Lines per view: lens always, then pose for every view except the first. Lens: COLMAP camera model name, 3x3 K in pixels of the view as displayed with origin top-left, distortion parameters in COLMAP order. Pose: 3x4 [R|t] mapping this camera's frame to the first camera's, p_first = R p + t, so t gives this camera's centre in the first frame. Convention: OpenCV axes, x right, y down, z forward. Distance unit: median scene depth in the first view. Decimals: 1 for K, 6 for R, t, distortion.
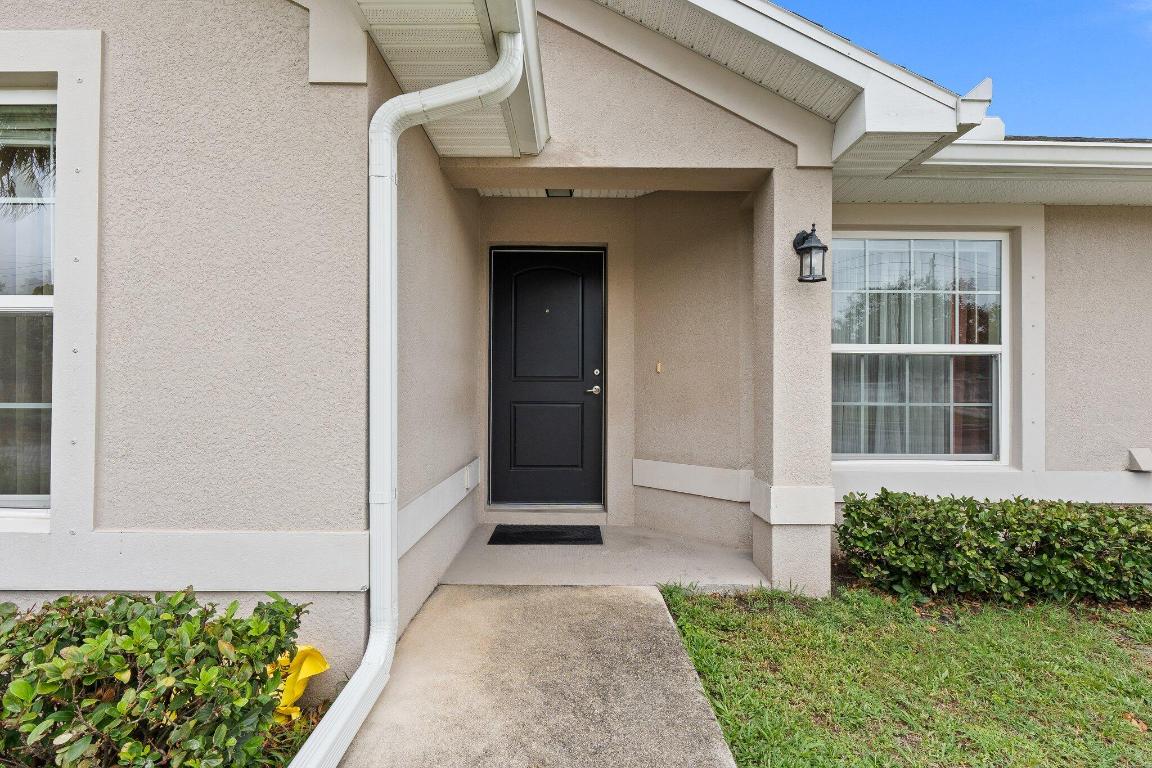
lens RADIAL K [[547.3, 0, 576.0], [0, 547.3, 384.0], [0, 0, 1]] dist [-0.016682, -0.000023]
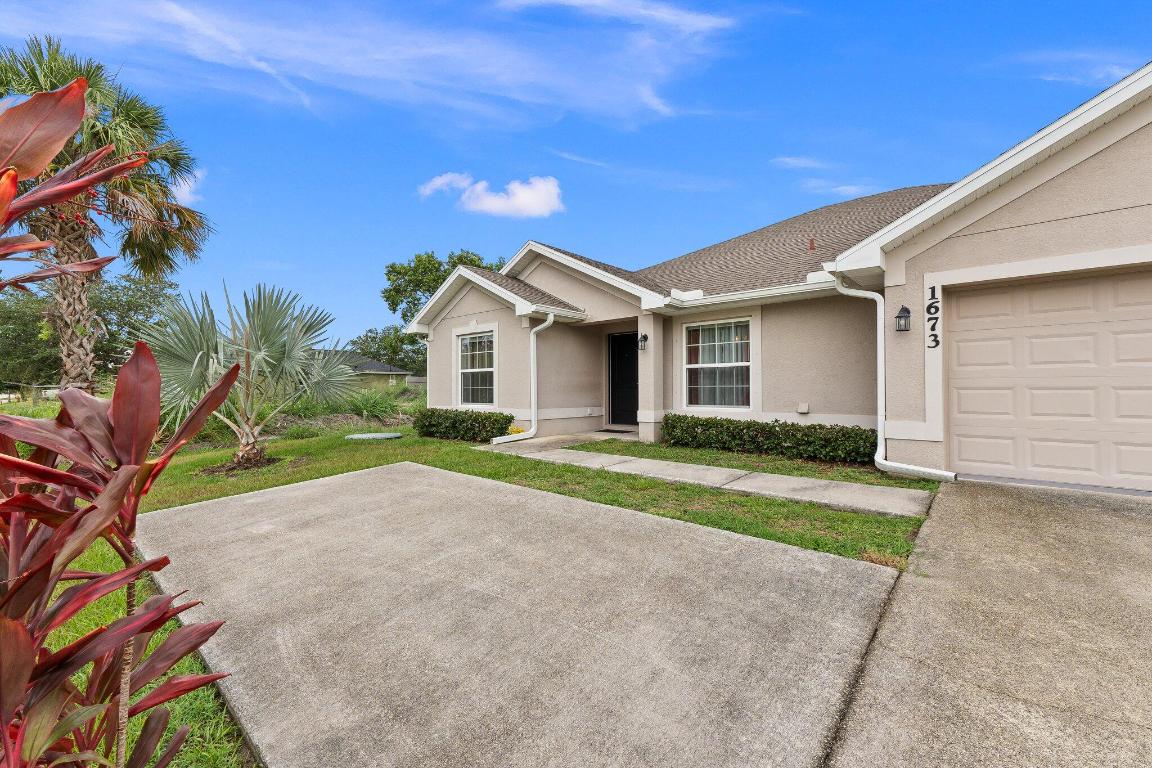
lens RADIAL K [[486.2, 0, 581.0], [0, 486.2, 383.2], [0, 0, 1]] dist [0.002410, -0.000128]
pose [[0.742756, -0.021170, -0.669227, 1.870007], [0.021944, 0.999733, -0.007270, 0.027814], [0.669202, -0.009286, 0.743022, -1.305427]]
